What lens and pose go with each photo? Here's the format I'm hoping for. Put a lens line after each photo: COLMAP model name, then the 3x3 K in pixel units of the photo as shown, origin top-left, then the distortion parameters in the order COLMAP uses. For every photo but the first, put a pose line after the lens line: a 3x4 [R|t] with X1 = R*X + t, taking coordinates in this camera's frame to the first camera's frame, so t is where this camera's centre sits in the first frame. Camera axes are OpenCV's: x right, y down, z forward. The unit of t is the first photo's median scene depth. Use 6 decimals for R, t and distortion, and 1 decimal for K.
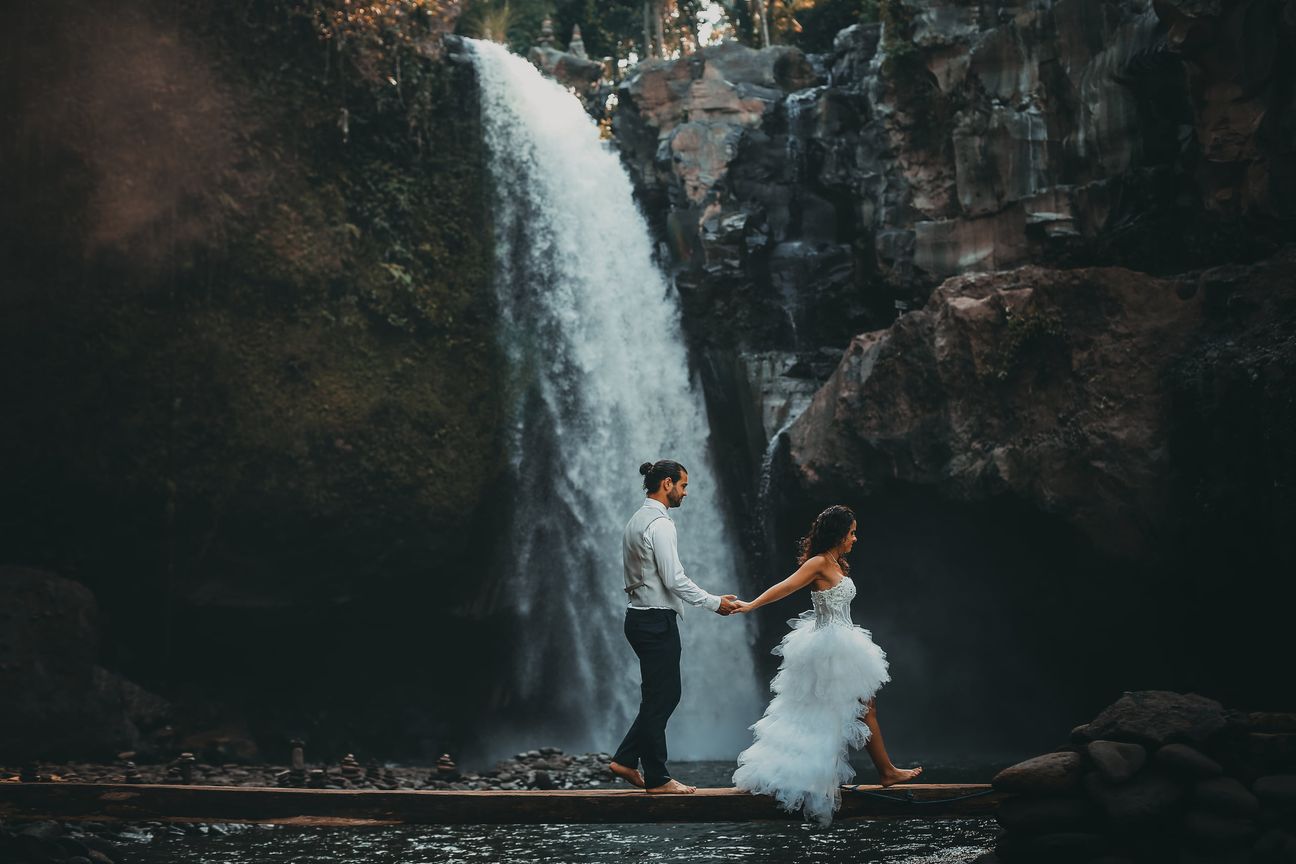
lens RADIAL K [[2154.1, 0, 676.4], [0, 2154.1, 433.4], [0, 0, 1]] dist [-0.090087, -0.093639]
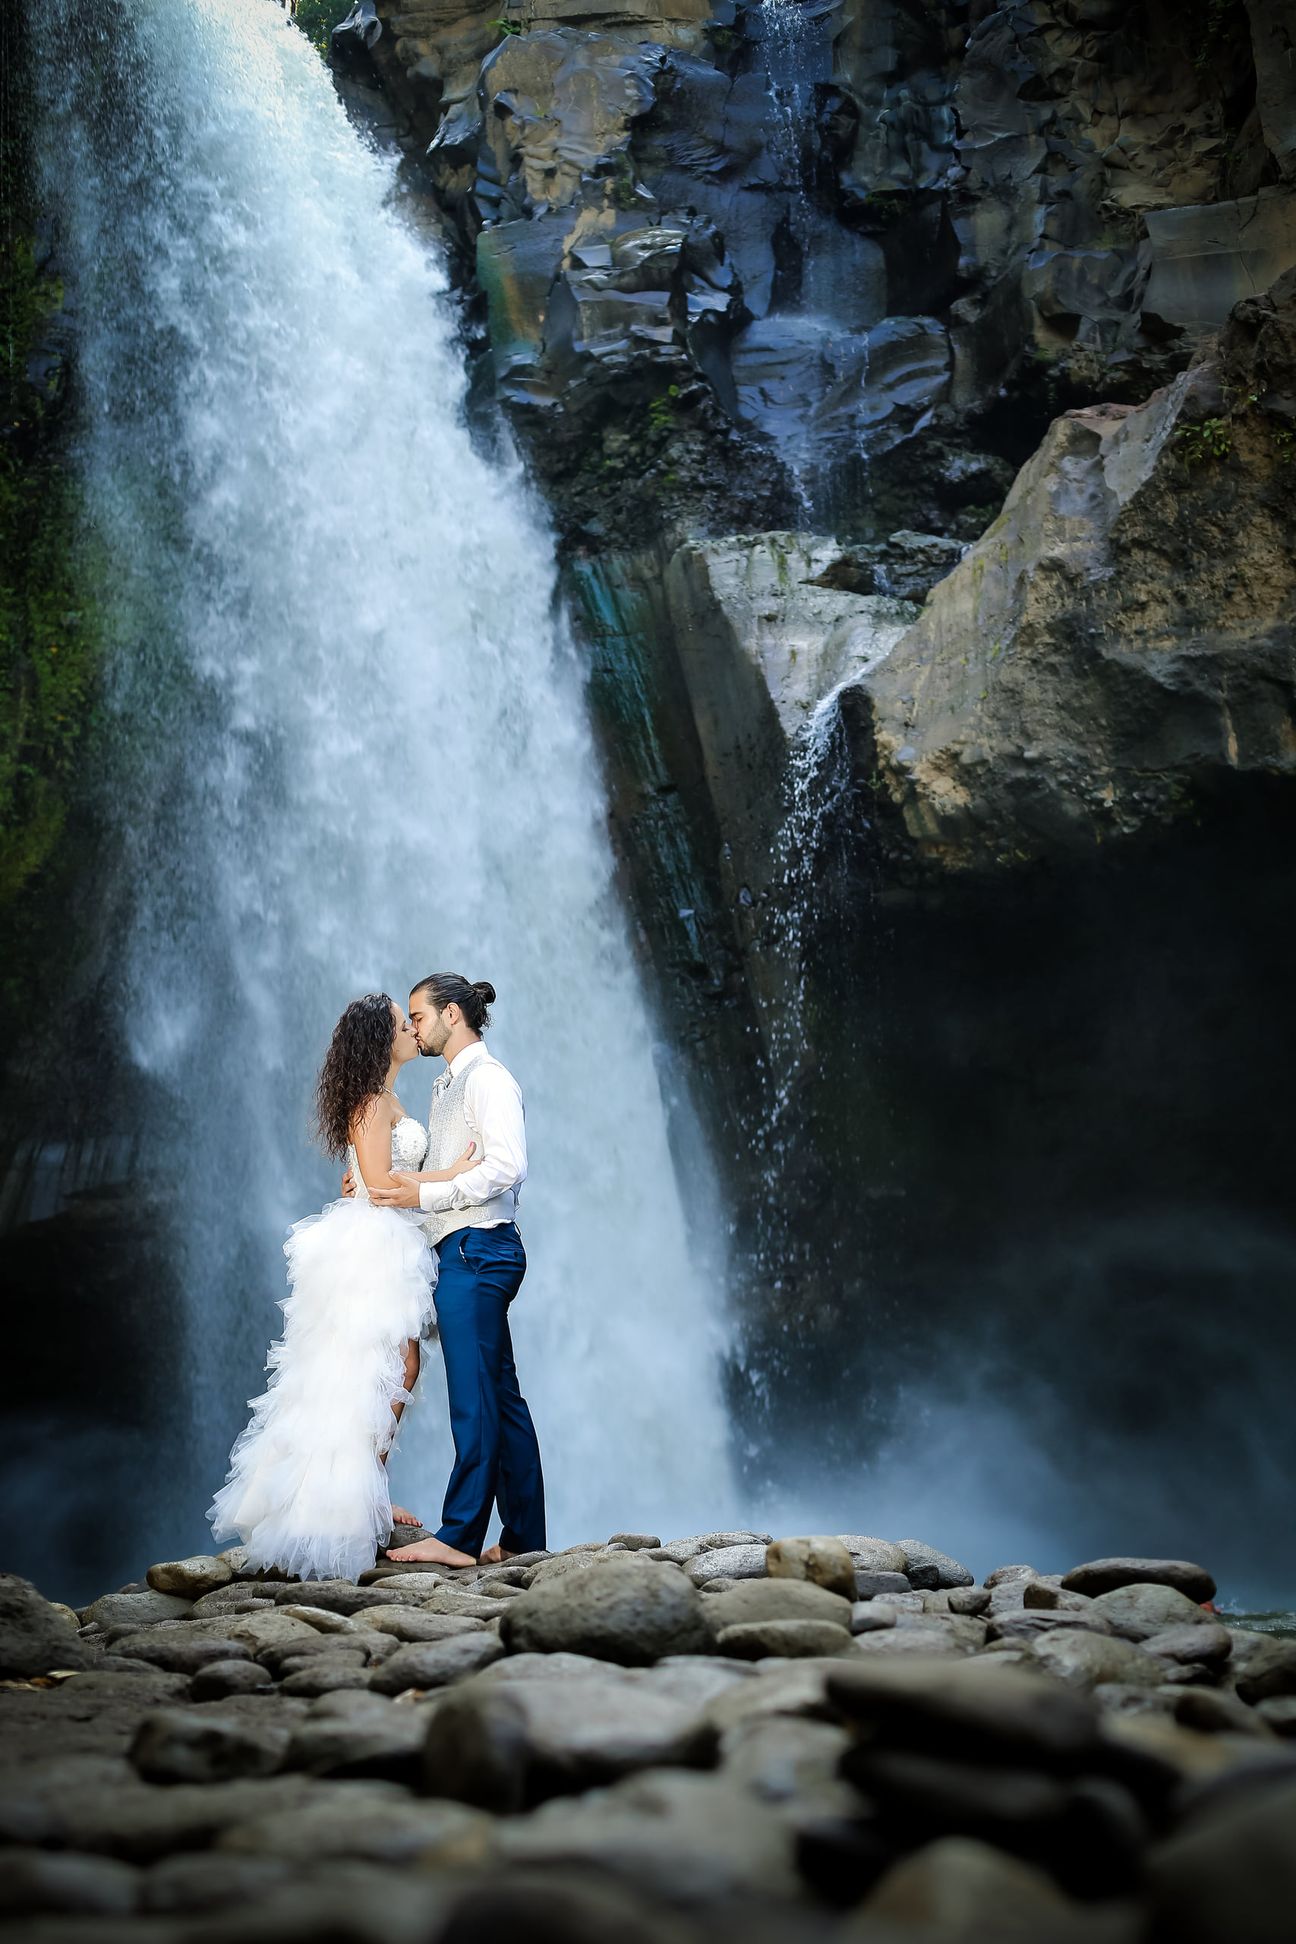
lens RADIAL K [[2708.4, 0, 648.9], [0, 2708.4, 1023.5], [0, 0, 1]] dist [0.006919, 0.083020]
pose [[0.988034, 0.022789, 0.152541, -0.047415], [-0.011642, 0.997222, -0.073575, 0.082732], [-0.153794, 0.070919, 0.985555, 0.524804]]
